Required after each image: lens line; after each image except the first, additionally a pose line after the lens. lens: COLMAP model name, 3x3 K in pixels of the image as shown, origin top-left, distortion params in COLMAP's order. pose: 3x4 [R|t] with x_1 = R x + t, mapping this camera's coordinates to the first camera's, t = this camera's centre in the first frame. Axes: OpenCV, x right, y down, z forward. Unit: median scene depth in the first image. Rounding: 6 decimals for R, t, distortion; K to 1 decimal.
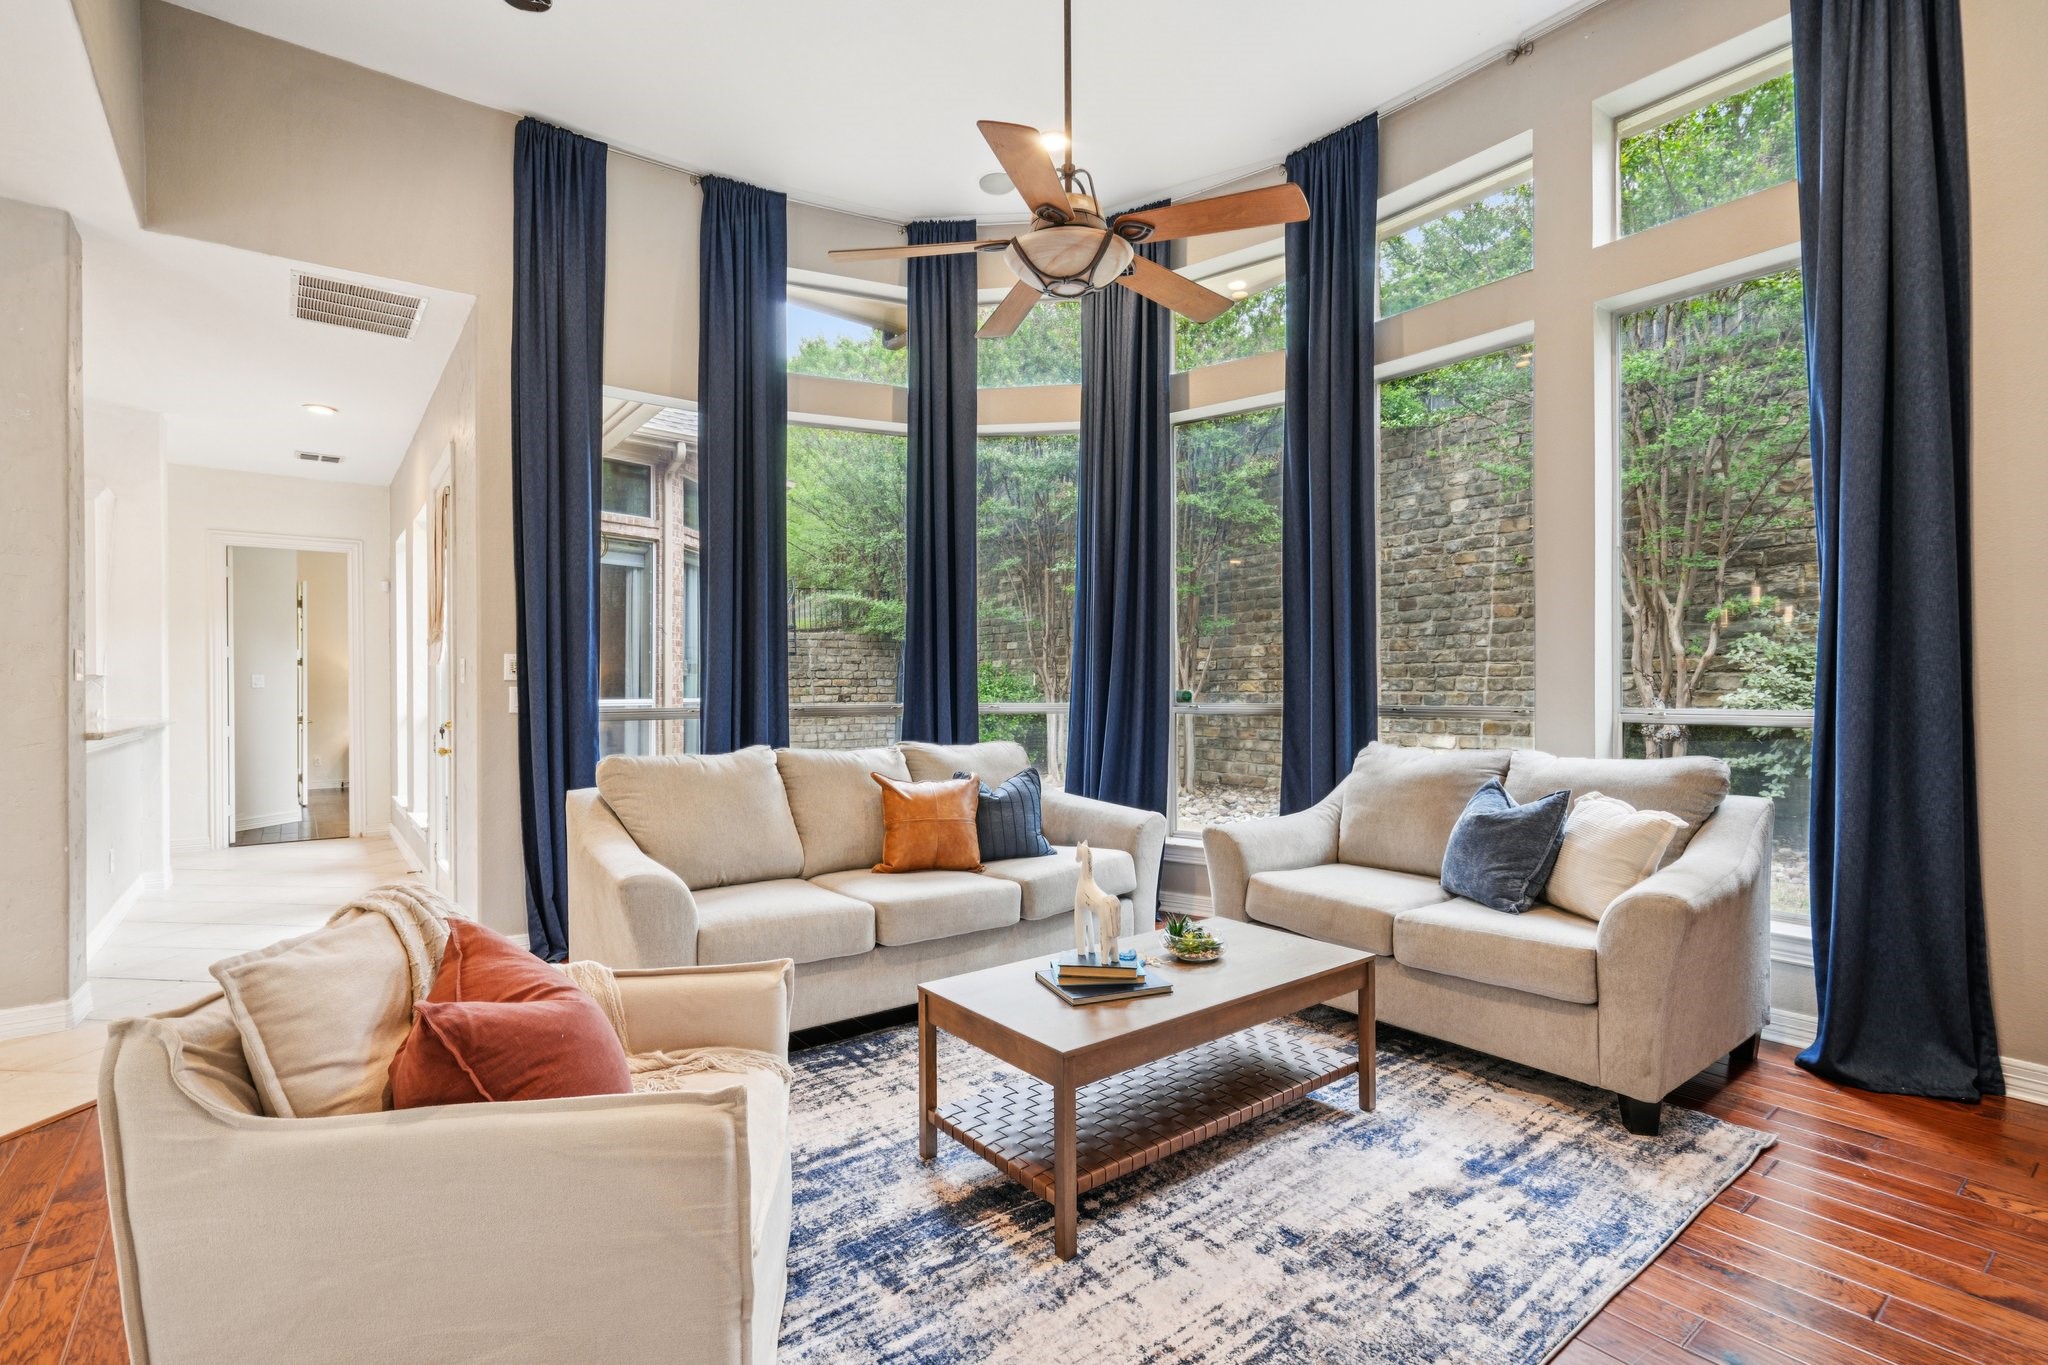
lens RADIAL K [[931.4, 0, 1037.7], [0, 931.4, 692.4], [0, 0, 1]] dist [-0.003360, 0.001172]
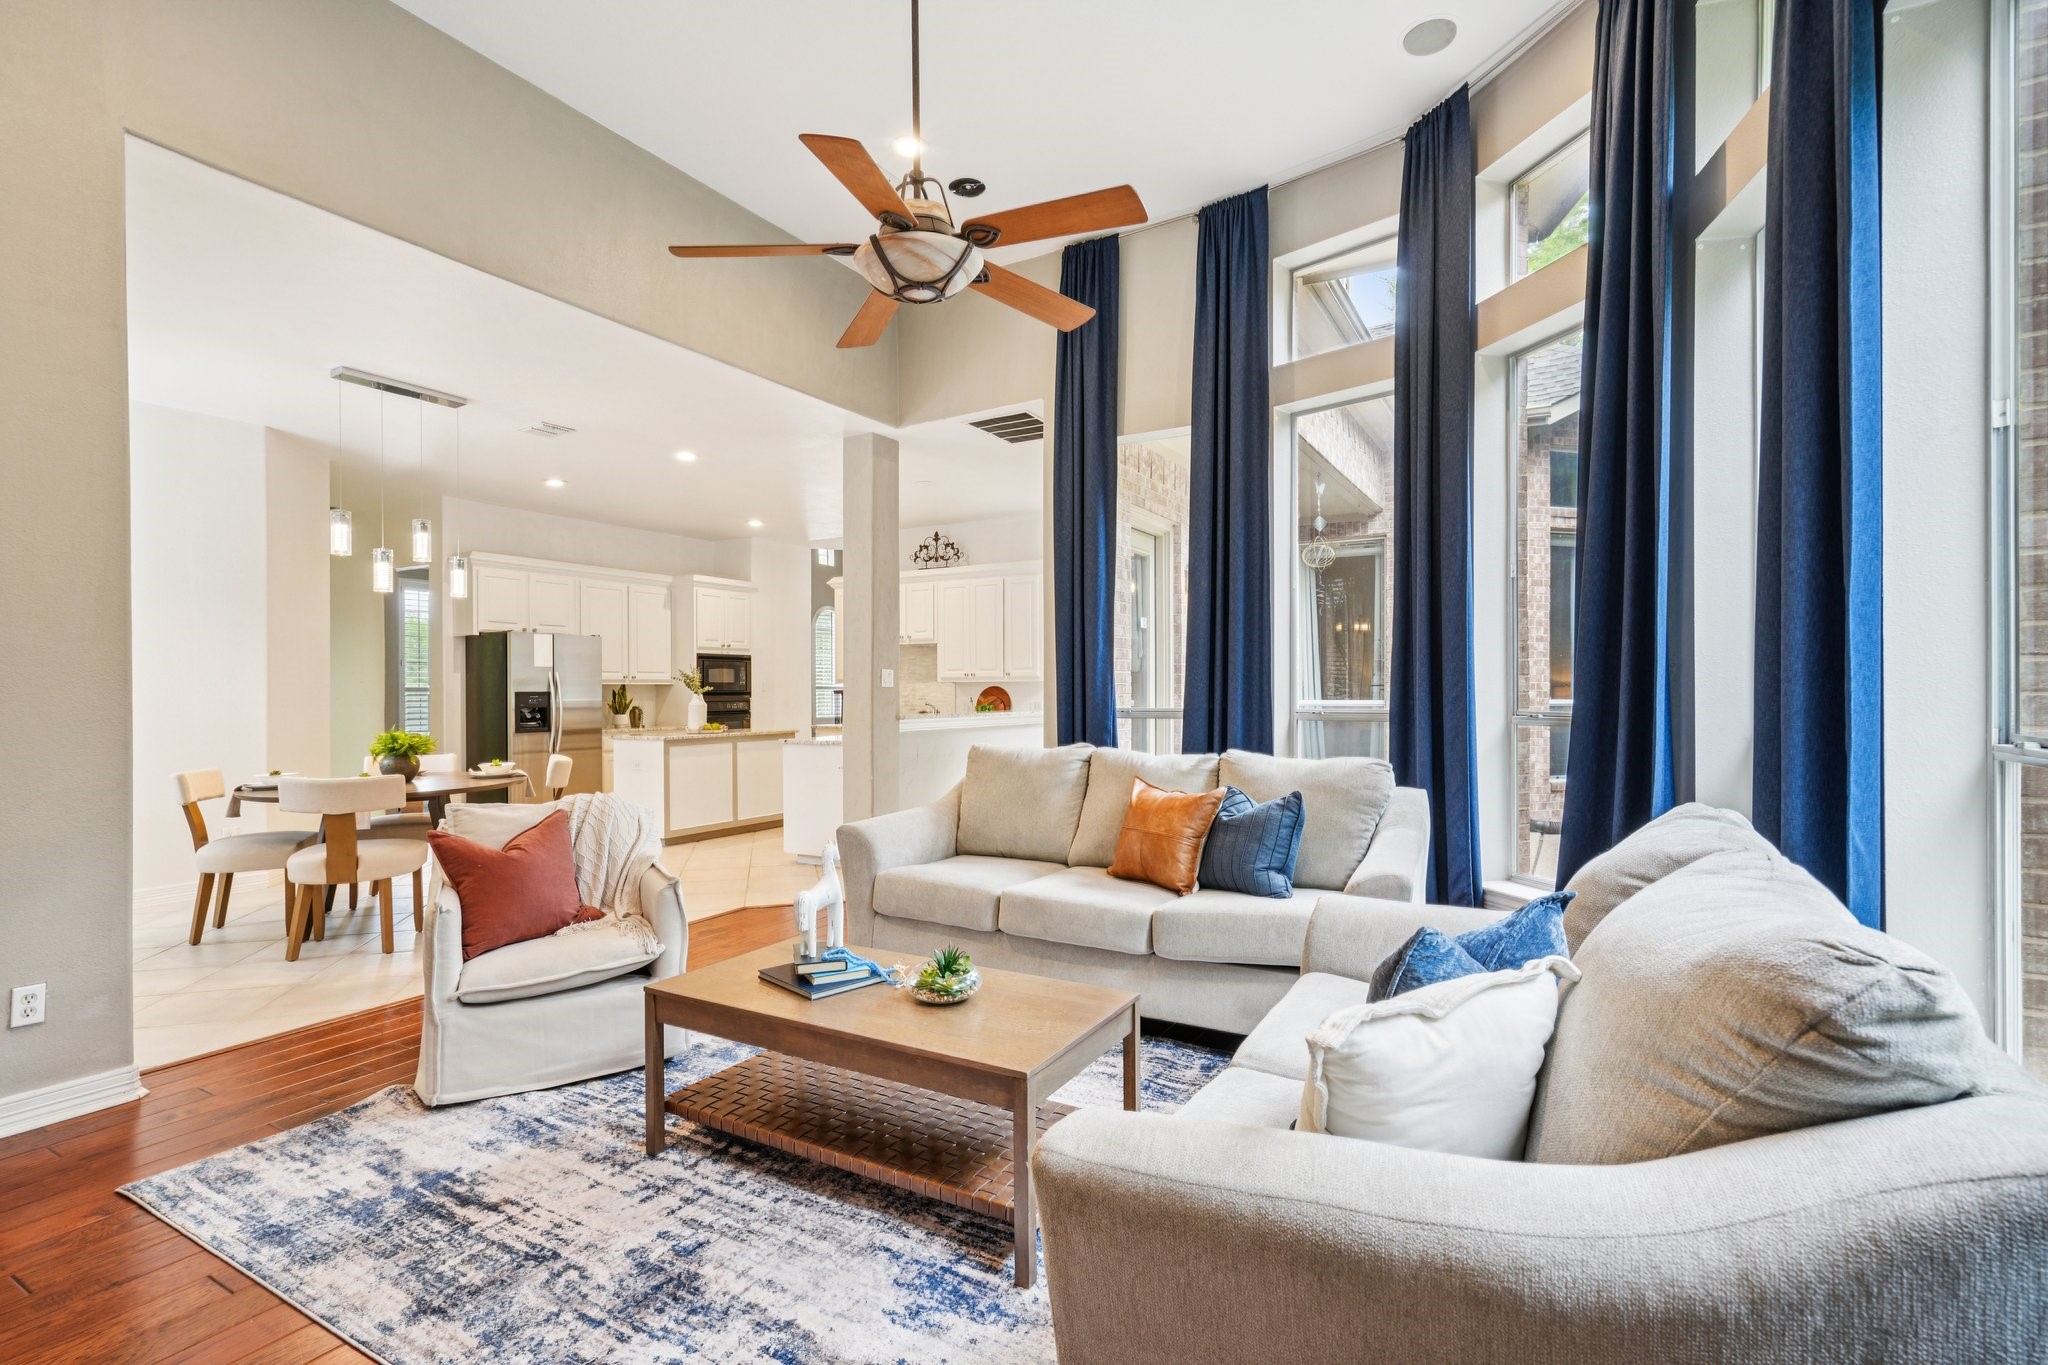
lens RADIAL K [[931.4, 0, 1007.8], [0, 931.4, 699.9], [0, 0, 1]] dist [-0.003360, 0.001172]
pose [[0.380572, 0.007713, -0.924719, 1.232606], [0.001088, 0.999961, 0.008788, -0.009097], [0.924751, -0.004351, 0.380548, 0.878412]]
